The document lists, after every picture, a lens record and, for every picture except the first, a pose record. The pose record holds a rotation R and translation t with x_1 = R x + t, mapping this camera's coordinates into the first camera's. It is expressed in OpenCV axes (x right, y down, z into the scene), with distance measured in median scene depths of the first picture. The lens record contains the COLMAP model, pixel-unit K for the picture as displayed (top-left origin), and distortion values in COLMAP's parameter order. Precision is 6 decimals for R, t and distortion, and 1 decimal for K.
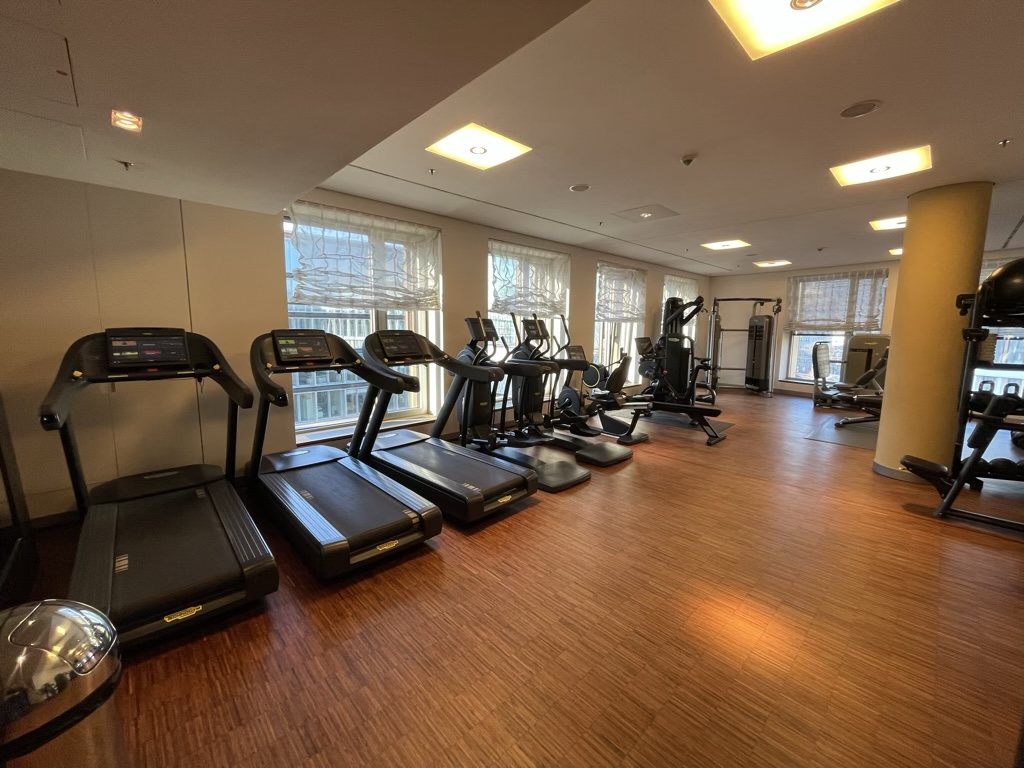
lens RADIAL K [[414.5, 0, 509.8], [0, 414.5, 380.7], [0, 0, 1]] dist [0.000305, 0.000044]
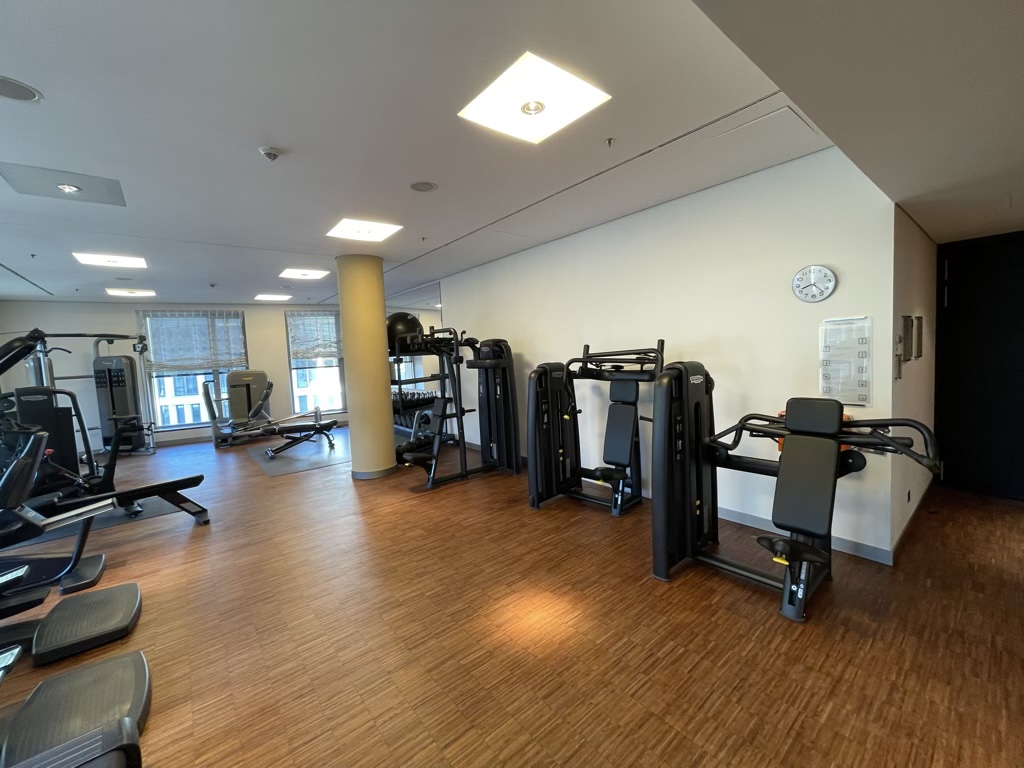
lens RADIAL K [[414.5, 0, 509.8], [0, 414.5, 380.7], [0, 0, 1]] dist [0.000305, 0.000044]
pose [[0.082800, -0.086576, 0.992798, -0.167872], [0.180929, 0.980969, 0.070454, -0.044449], [-0.980005, 0.173792, 0.096888, 0.277446]]
